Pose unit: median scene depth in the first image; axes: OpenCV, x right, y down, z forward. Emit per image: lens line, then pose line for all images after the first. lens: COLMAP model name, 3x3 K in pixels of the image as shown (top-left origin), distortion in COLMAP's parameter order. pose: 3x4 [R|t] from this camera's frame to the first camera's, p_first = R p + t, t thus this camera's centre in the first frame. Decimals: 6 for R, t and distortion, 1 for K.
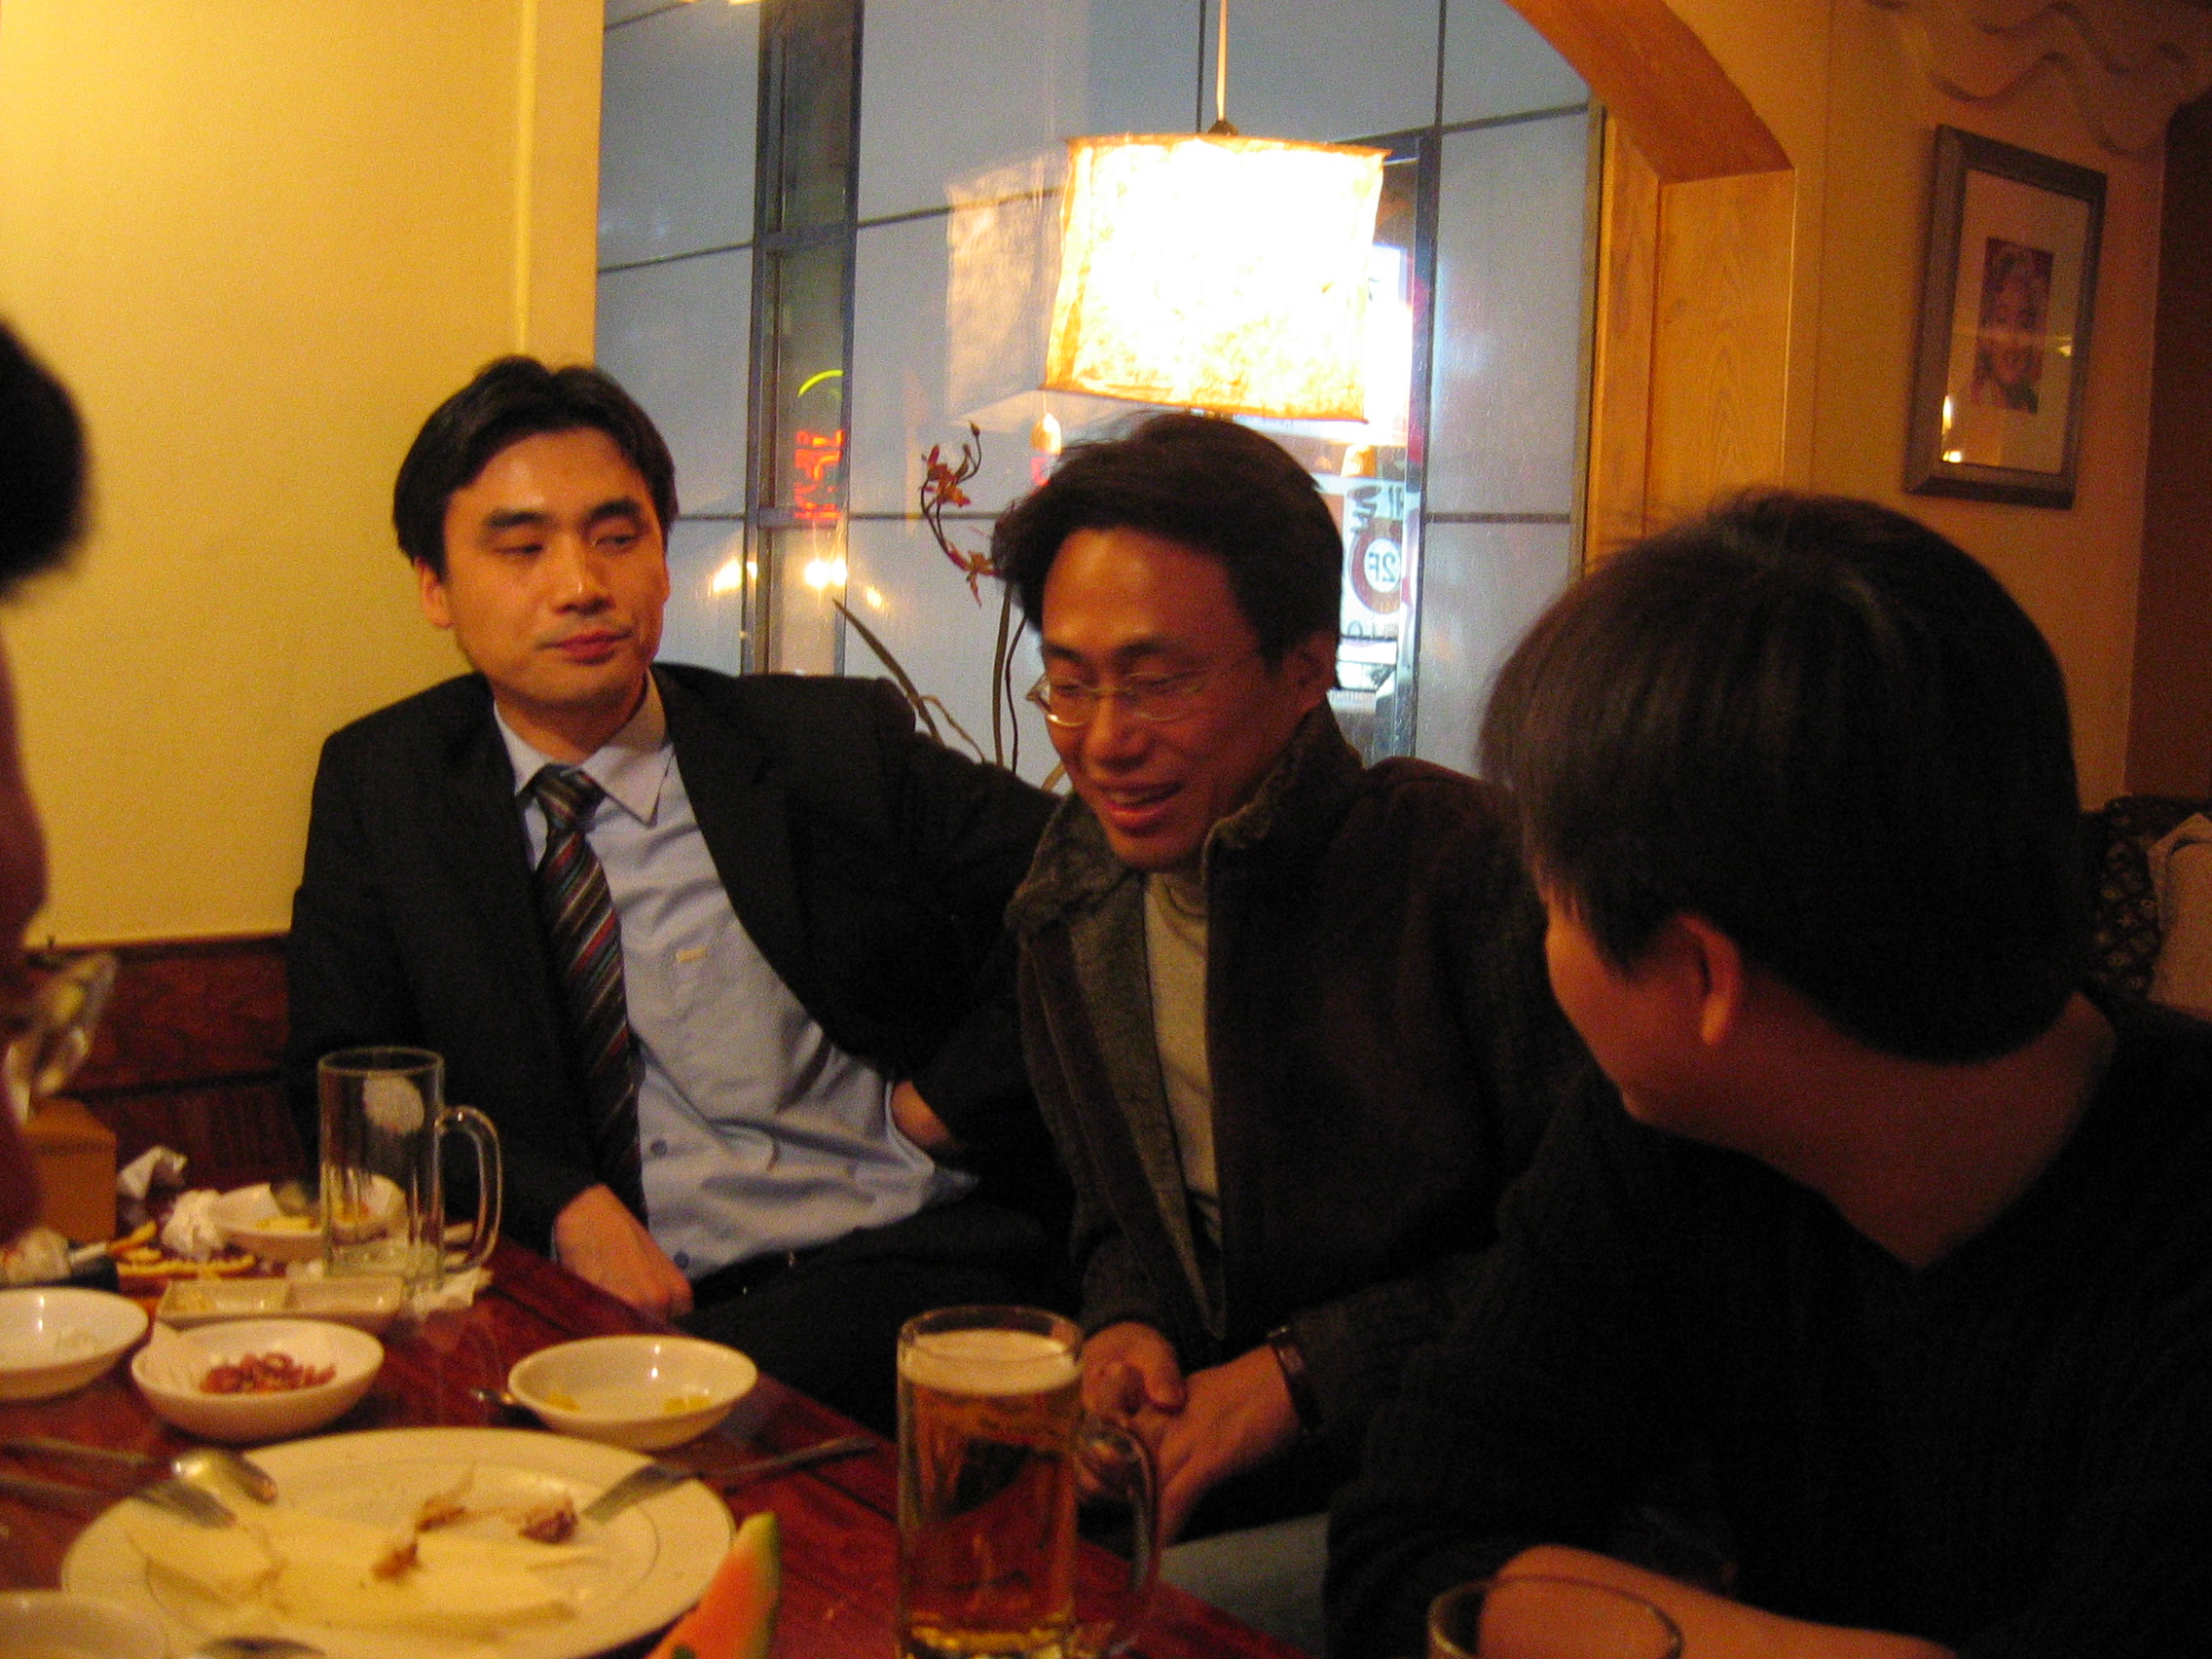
lens RADIAL K [[2420.1, 0, 1100.8], [0, 2420.1, 871.9], [0, 0, 1]] dist [-0.102470, 0.000000]
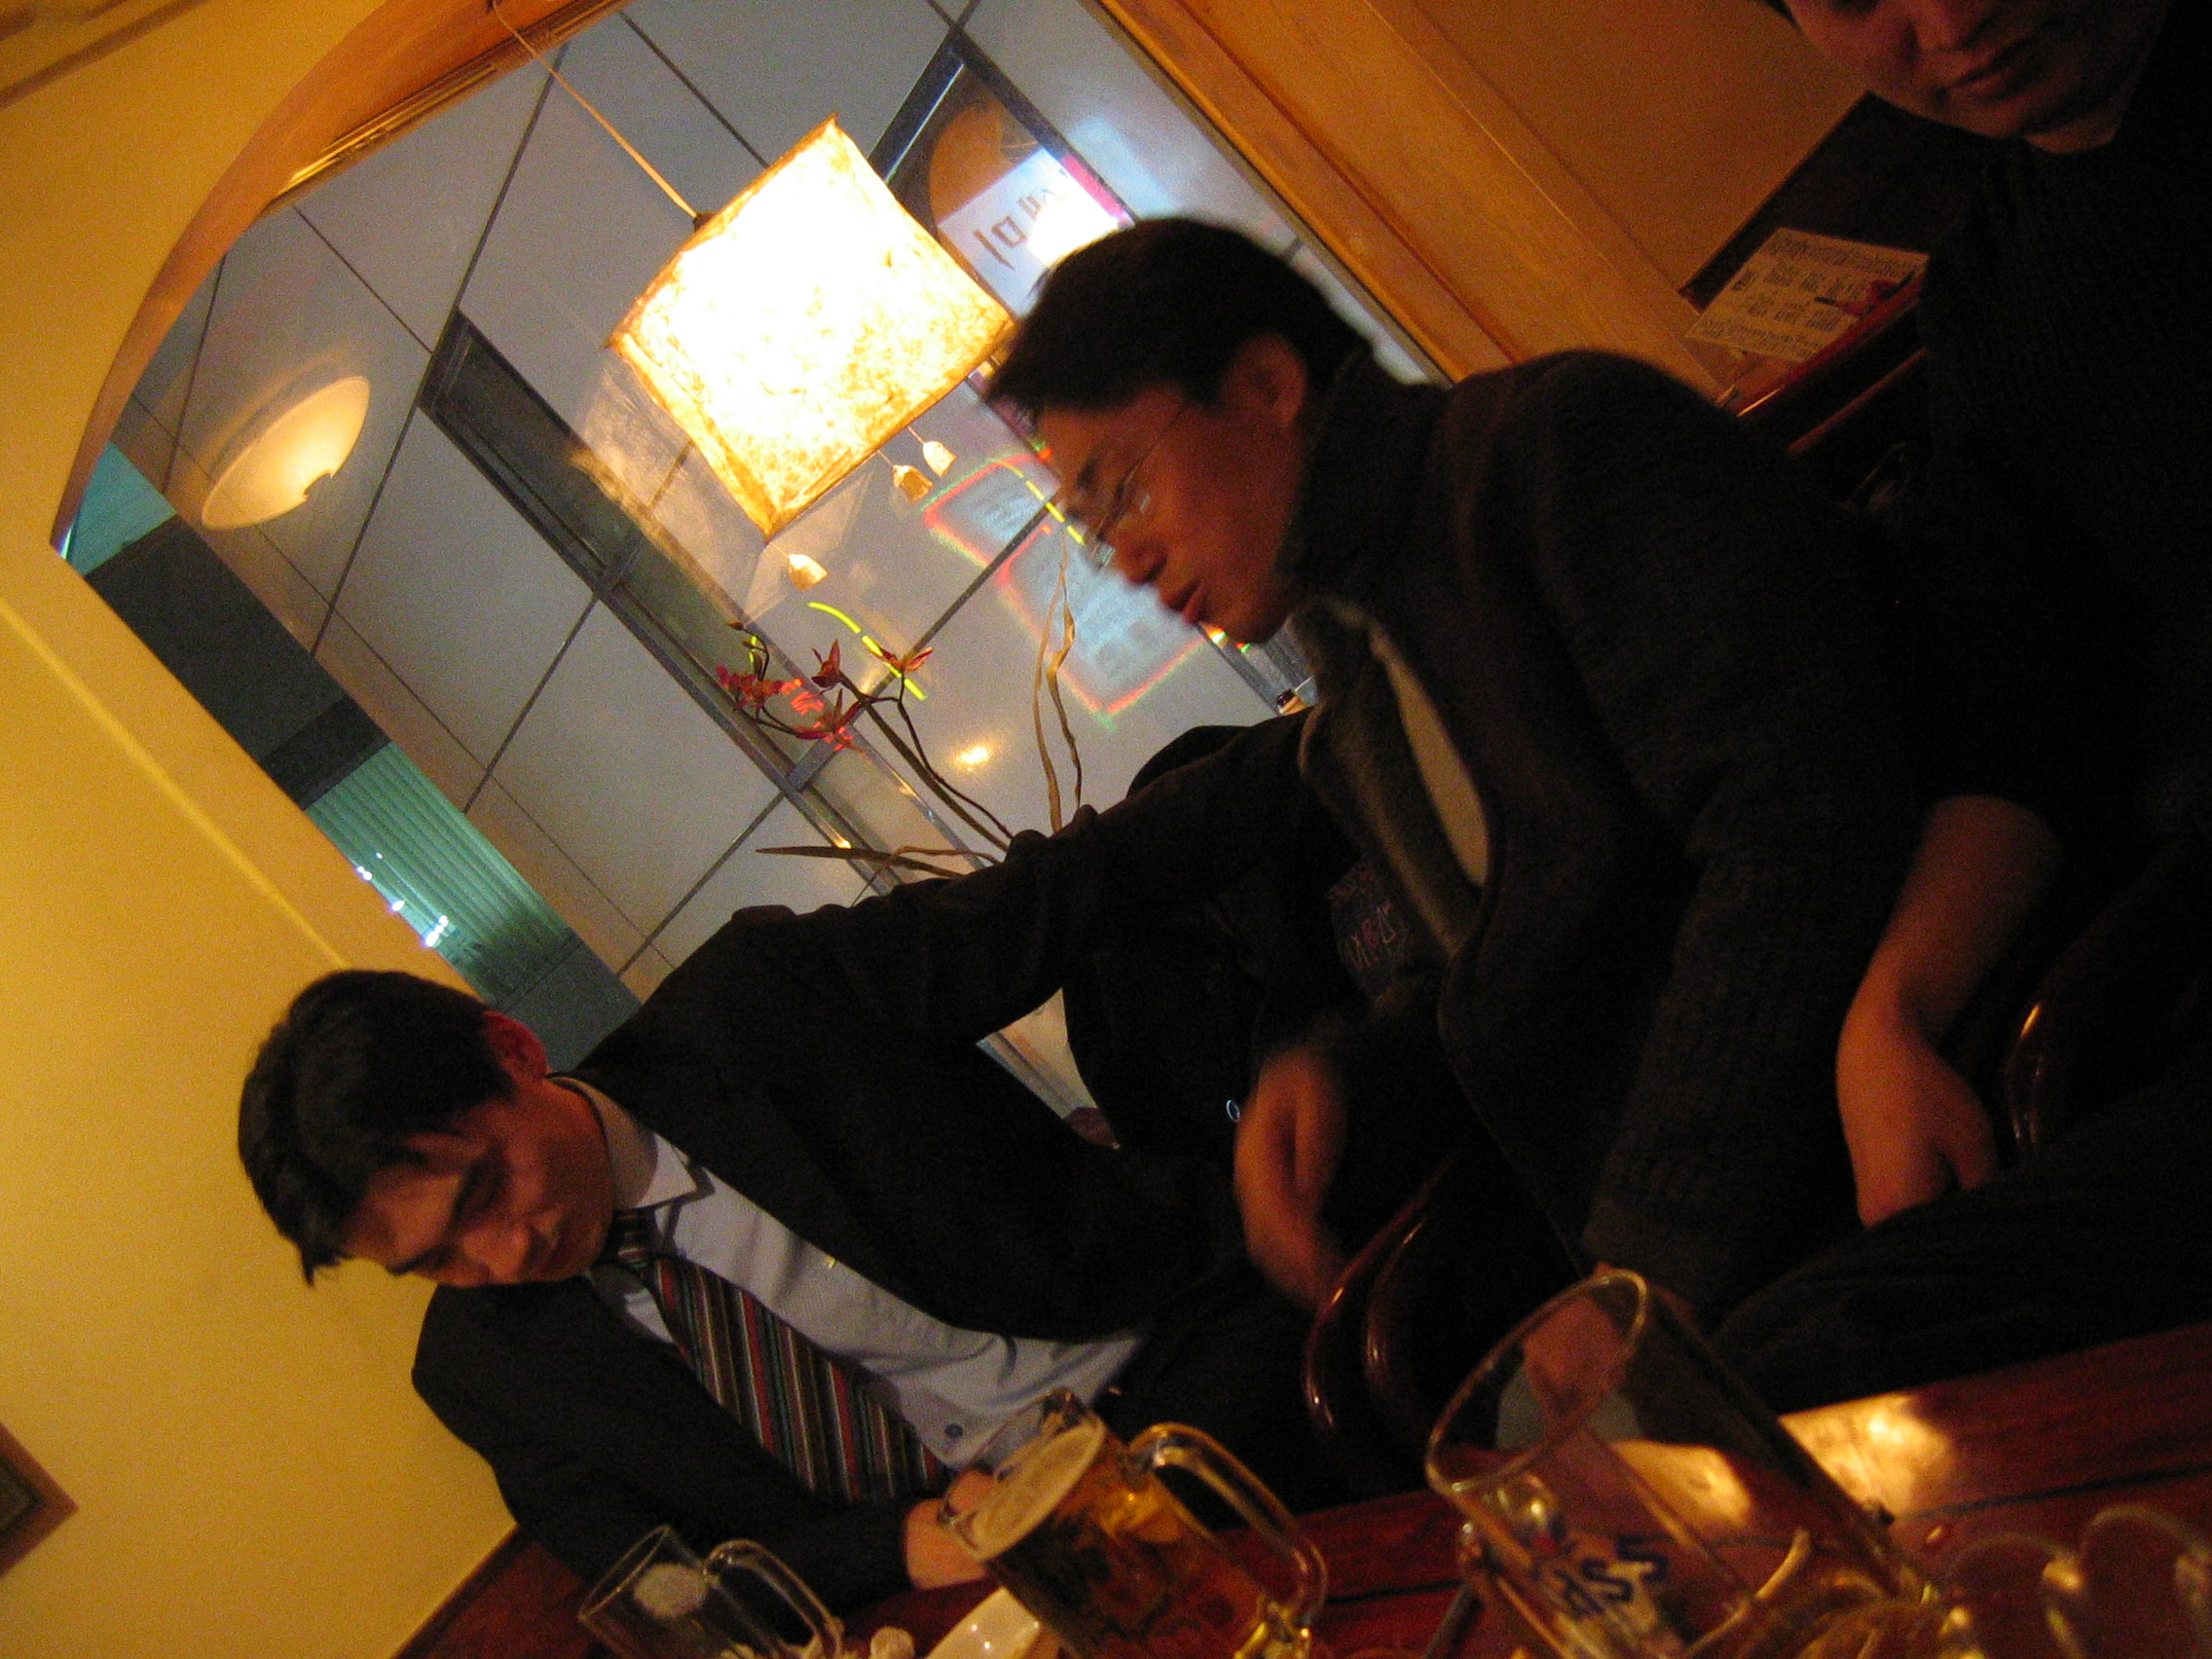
lens RADIAL K [[2420.1, 0, 1139.1], [0, 2420.1, 860.9], [0, 0, 1]] dist [-0.102470, 0.000000]
pose [[0.703706, -0.703456, -0.099742, 0.120062], [0.703860, 0.709370, -0.037089, 0.045963], [0.096844, -0.044105, 0.994322, 0.051230]]
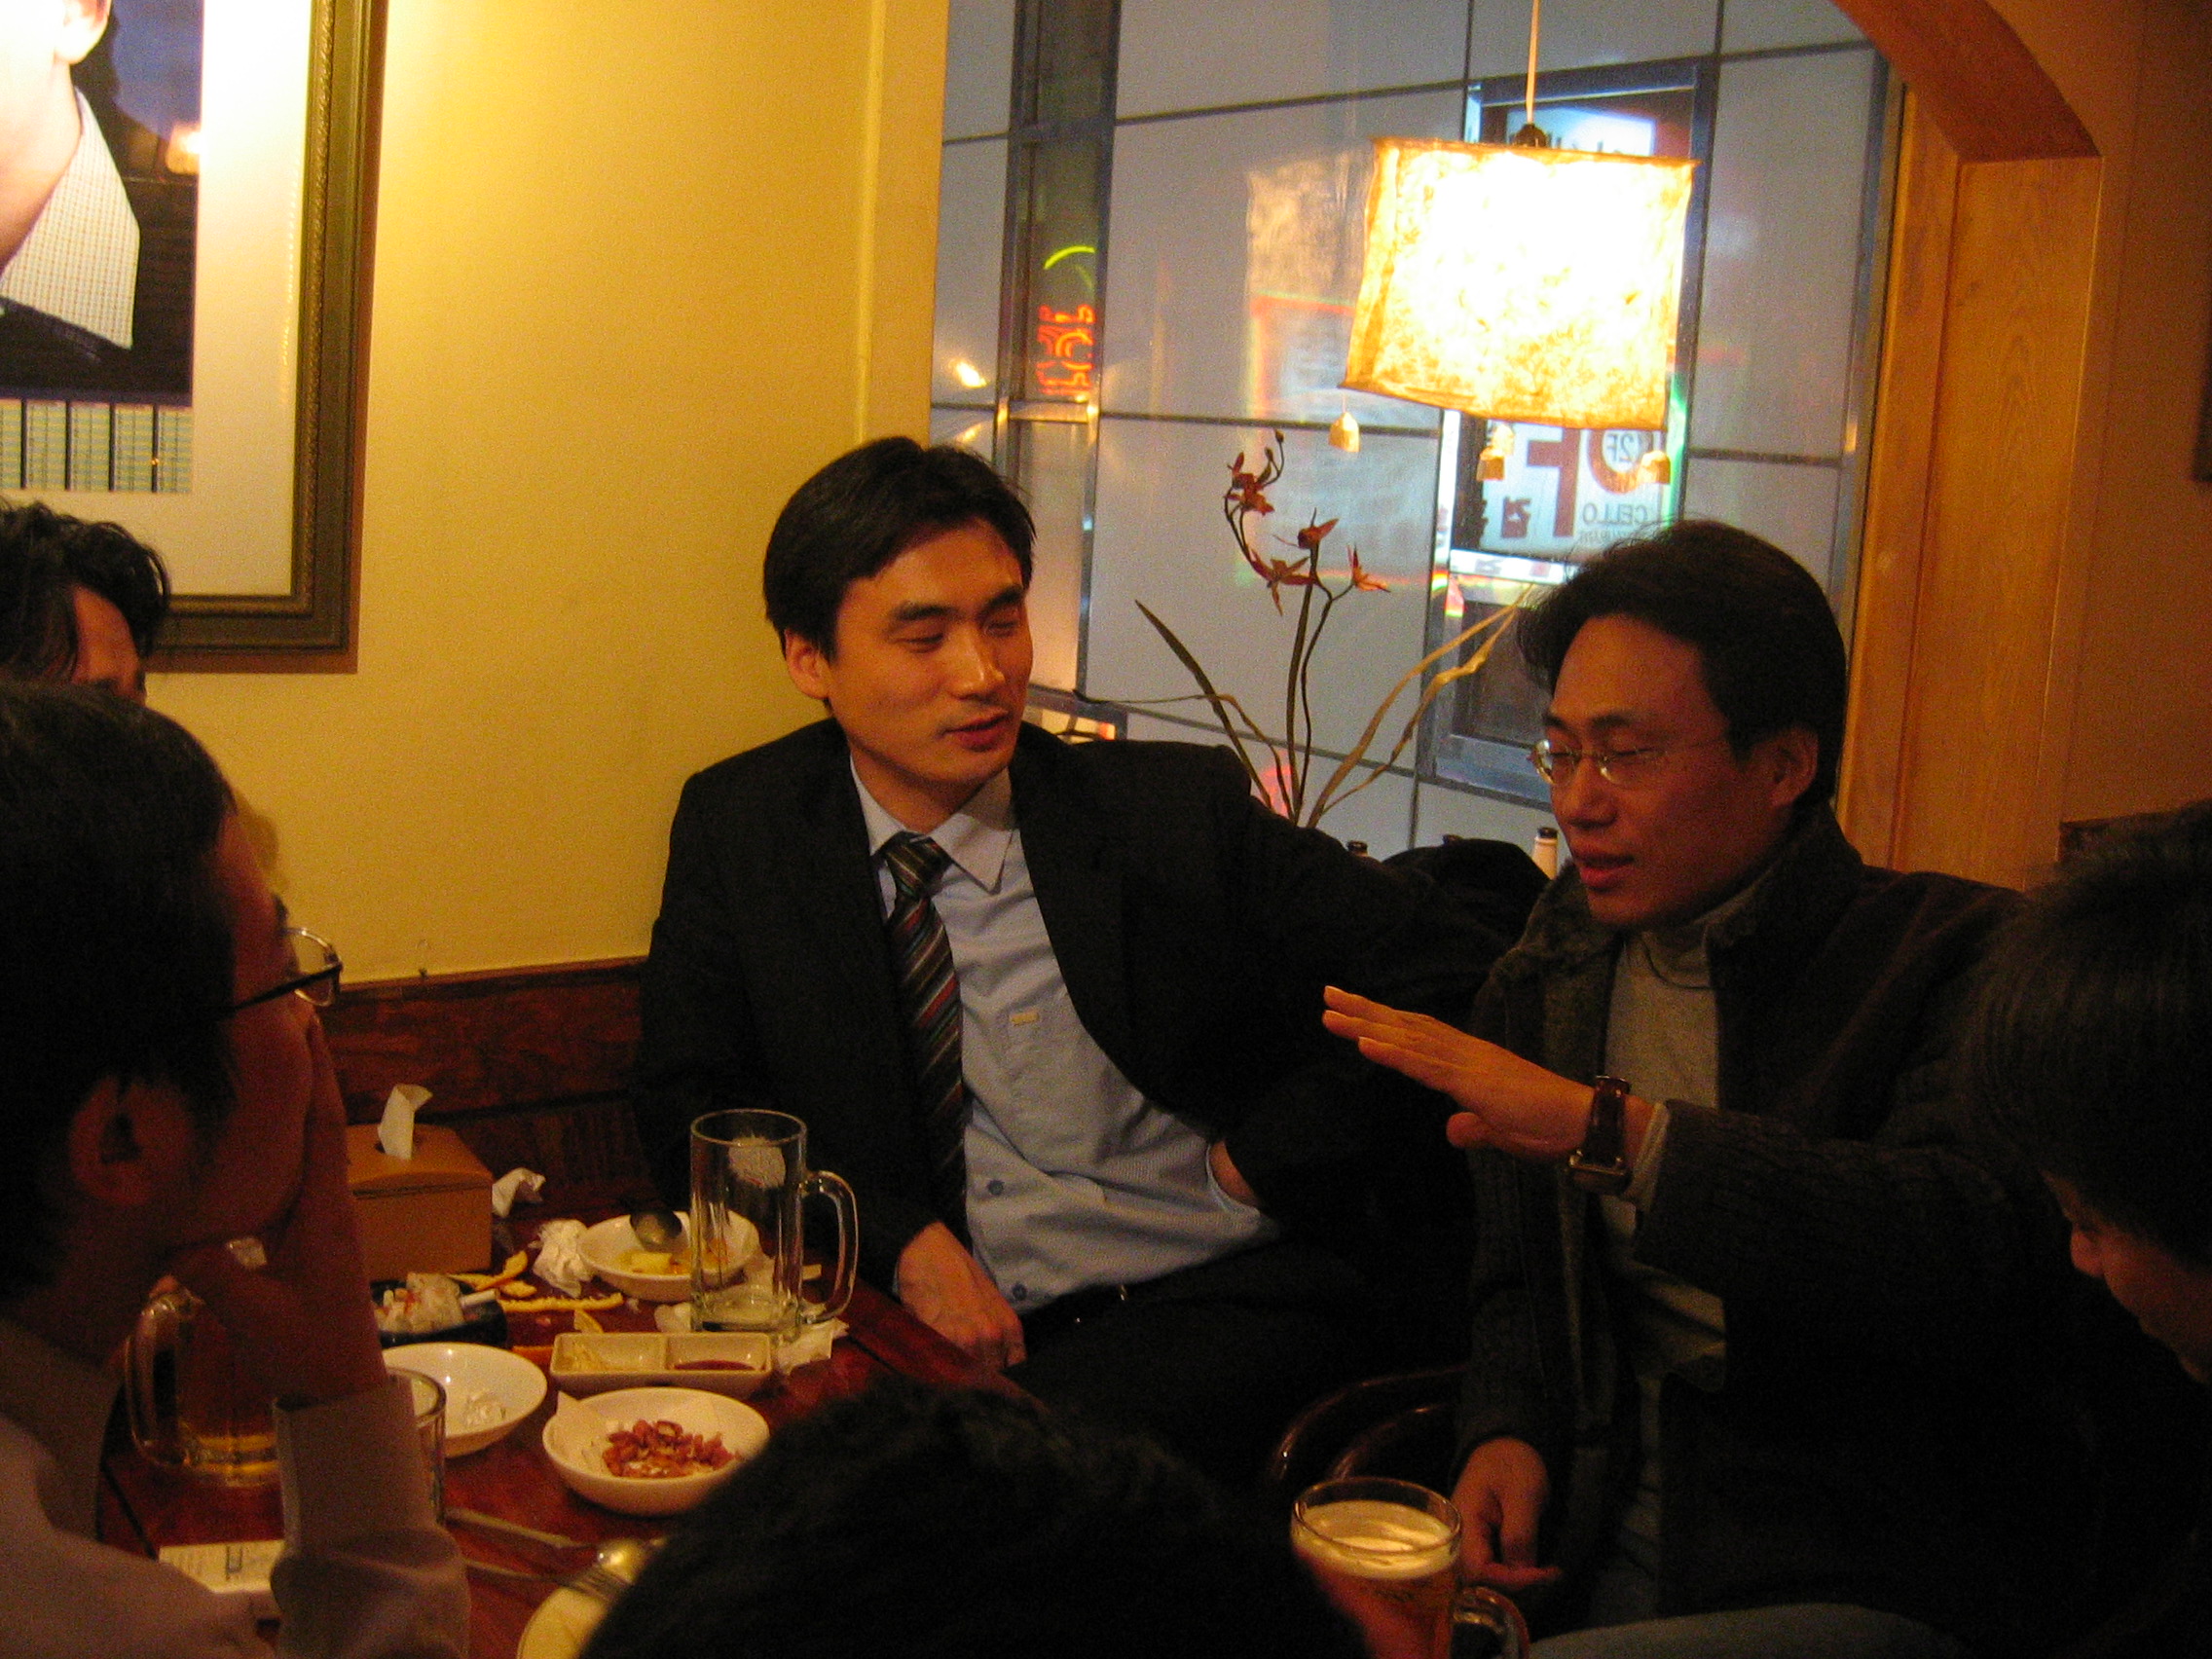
lens RADIAL K [[2420.1, 0, 1095.5], [0, 2420.1, 848.9], [0, 0, 1]] dist [-0.102470, 0.000000]
pose [[0.995965, 0.032812, -0.083529, -0.049848], [-0.027453, 0.997538, 0.064524, -0.094995], [0.085440, -0.061970, 0.994414, -0.036146]]
